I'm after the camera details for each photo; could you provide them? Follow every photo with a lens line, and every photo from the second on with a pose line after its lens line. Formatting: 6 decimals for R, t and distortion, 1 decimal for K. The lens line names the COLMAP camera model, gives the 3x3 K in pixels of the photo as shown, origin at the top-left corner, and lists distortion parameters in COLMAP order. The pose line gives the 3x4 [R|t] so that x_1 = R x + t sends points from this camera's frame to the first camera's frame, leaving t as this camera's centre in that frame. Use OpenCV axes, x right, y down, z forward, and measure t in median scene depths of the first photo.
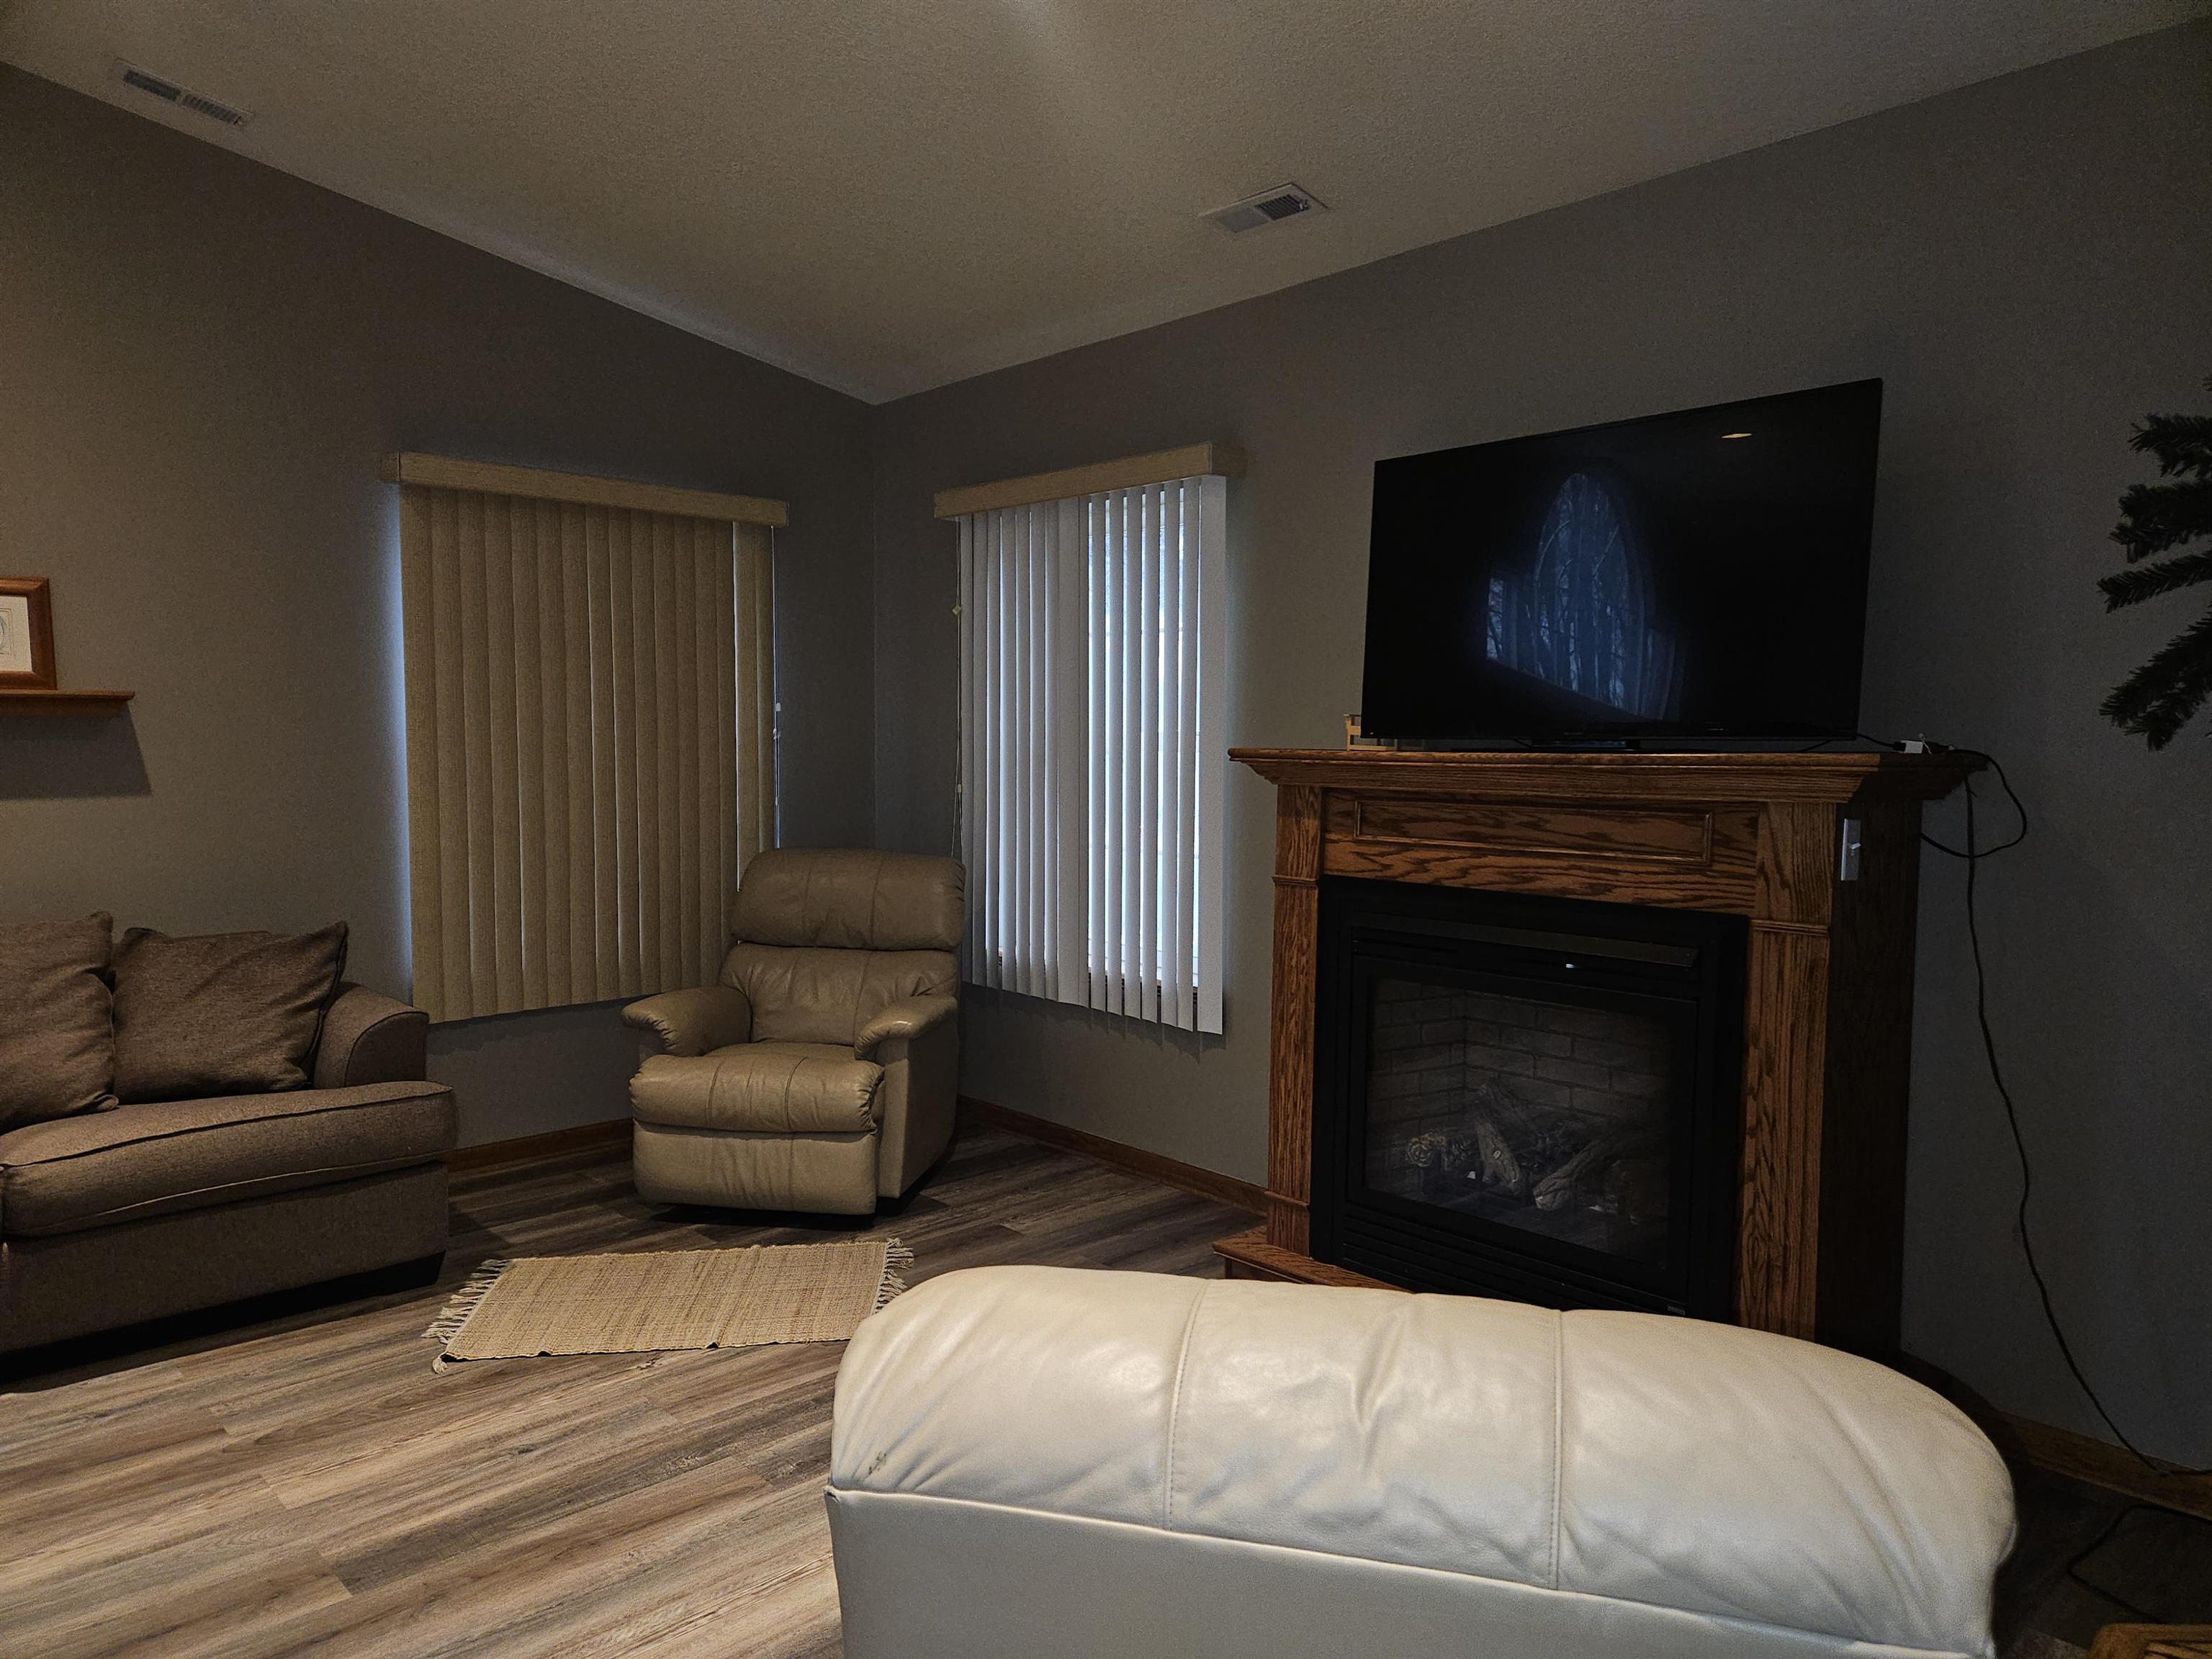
lens RADIAL K [[1474.1, 0, 1107.5], [0, 1474.1, 828.5], [0, 0, 1]] dist [0.067945, -0.042170]
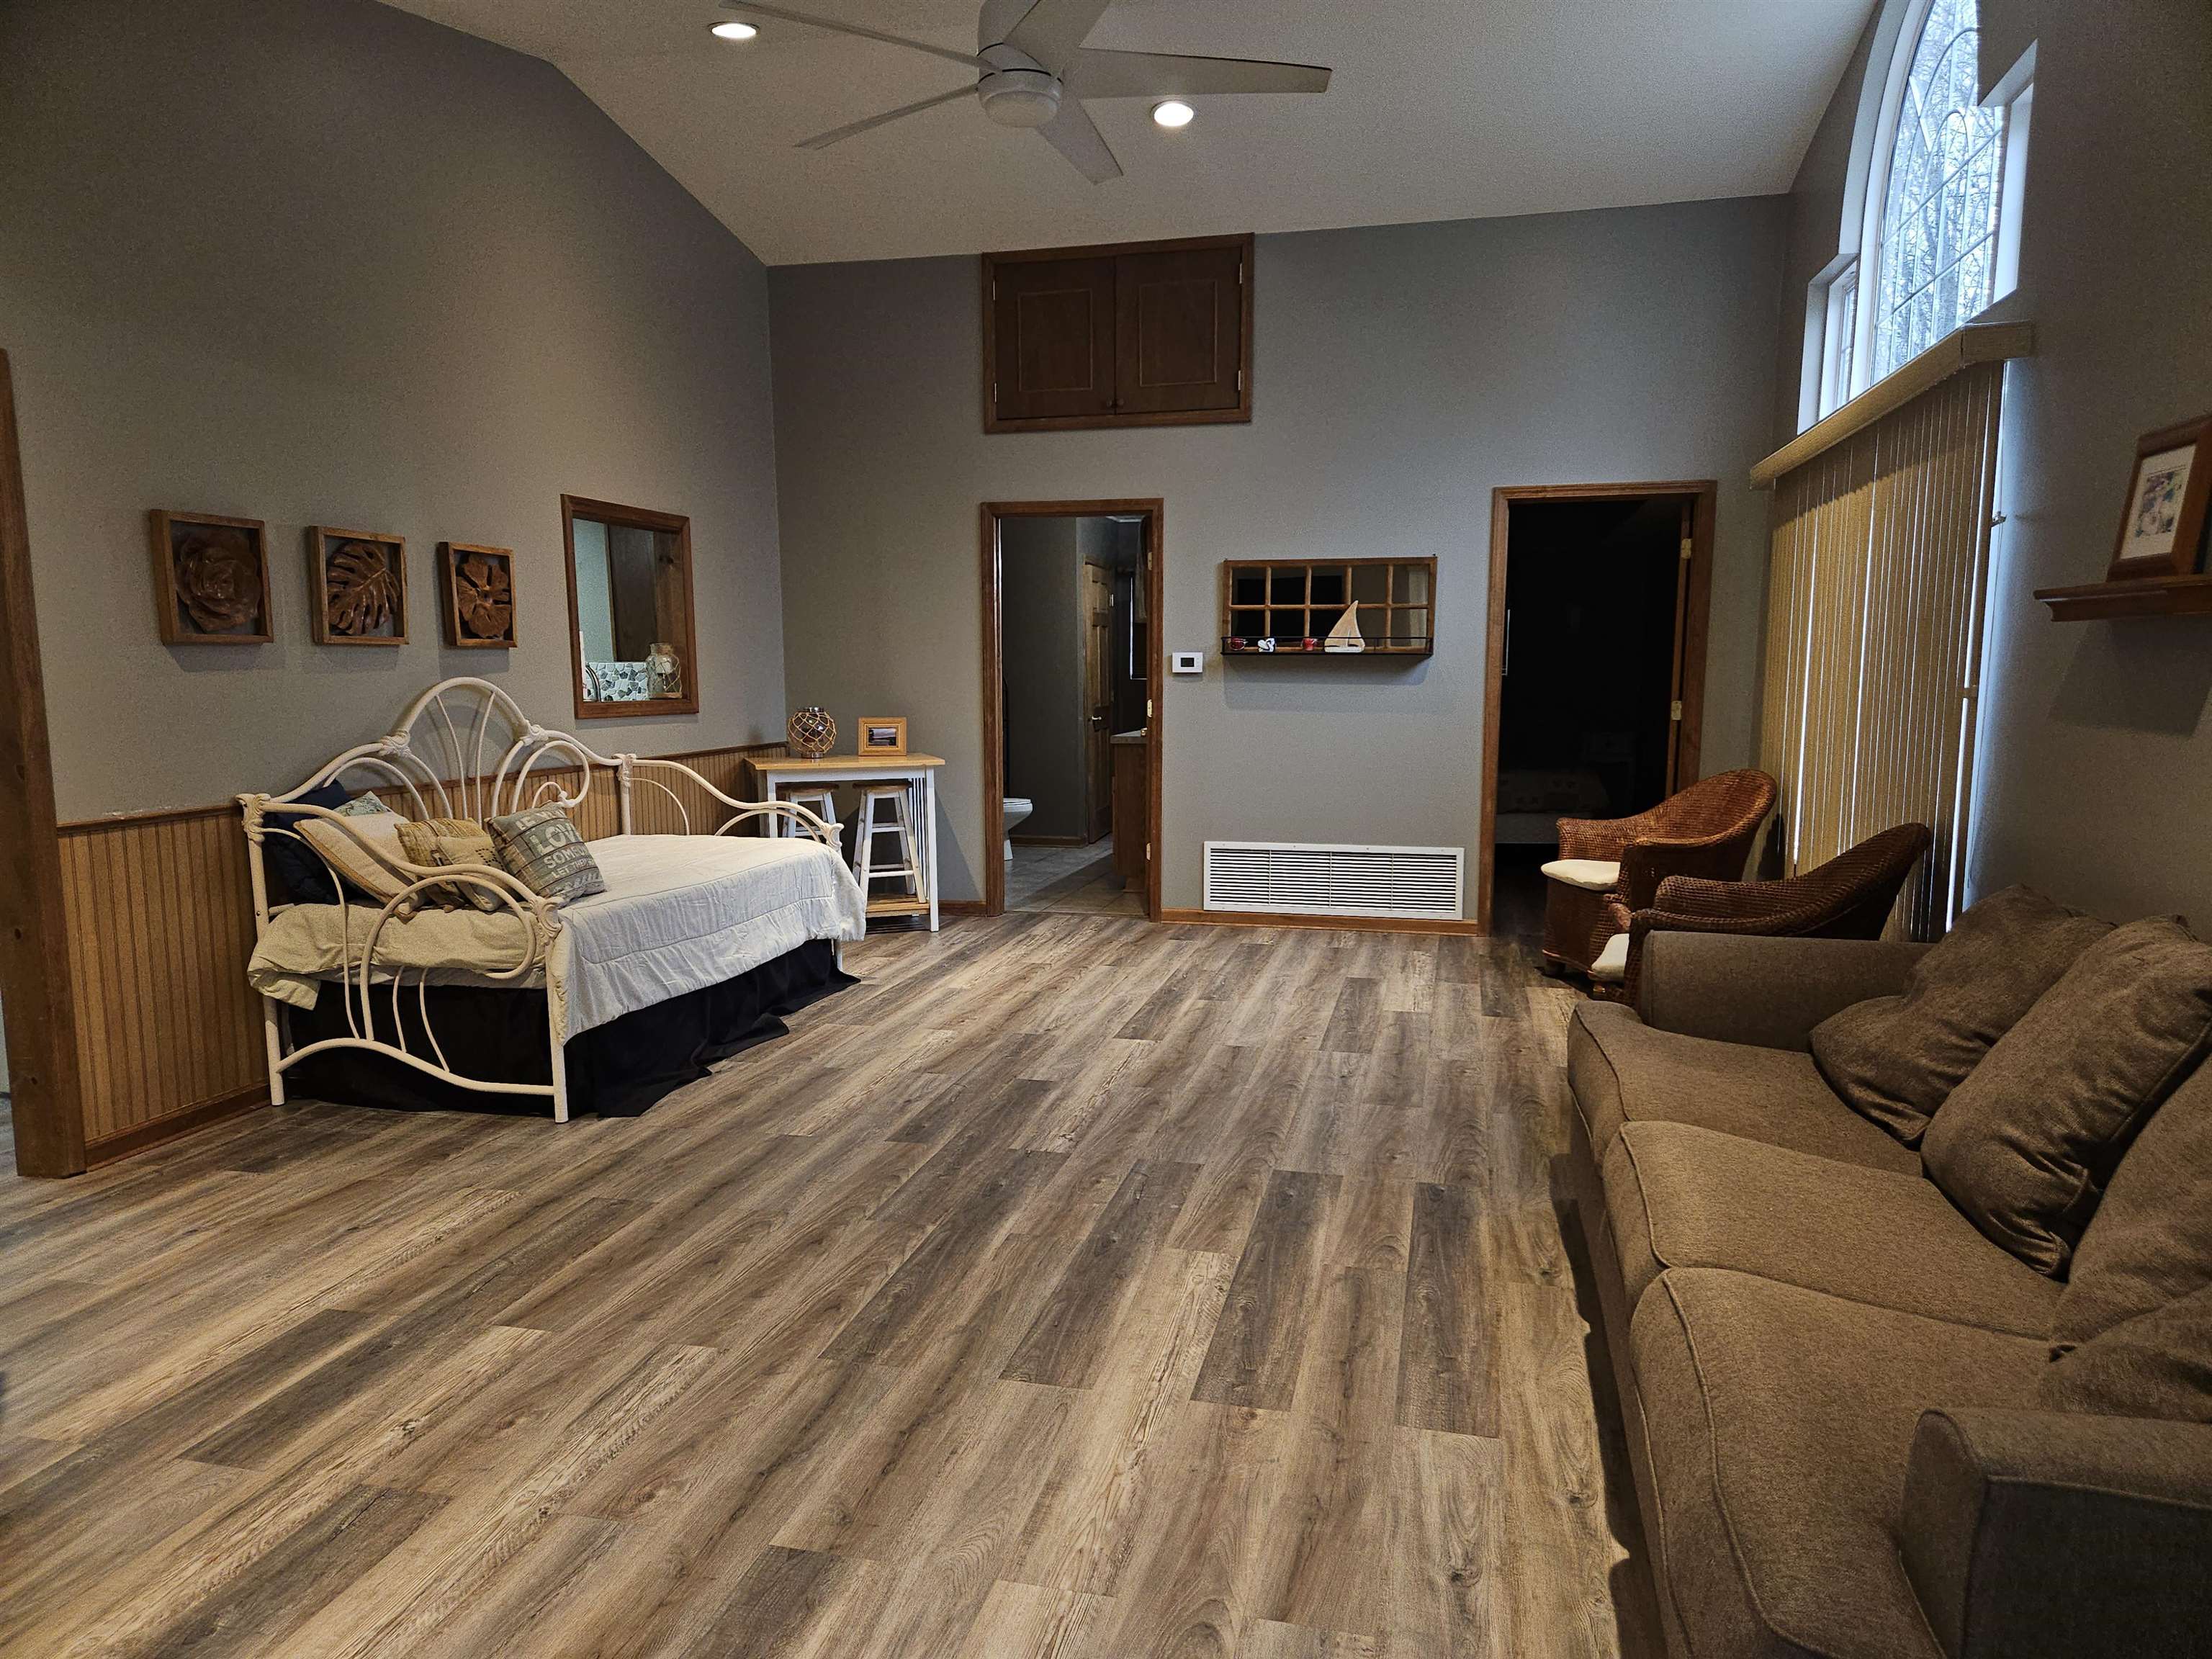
lens RADIAL K [[1474.1, 0, 1092.5], [0, 1474.1, 842.9], [0, 0, 1]] dist [0.067945, -0.042170]
pose [[-0.842323, 0.066895, -0.534806, -0.180072], [-0.033471, 0.983860, 0.175780, -0.095244], [0.537933, 0.165964, -0.826489, 1.681589]]
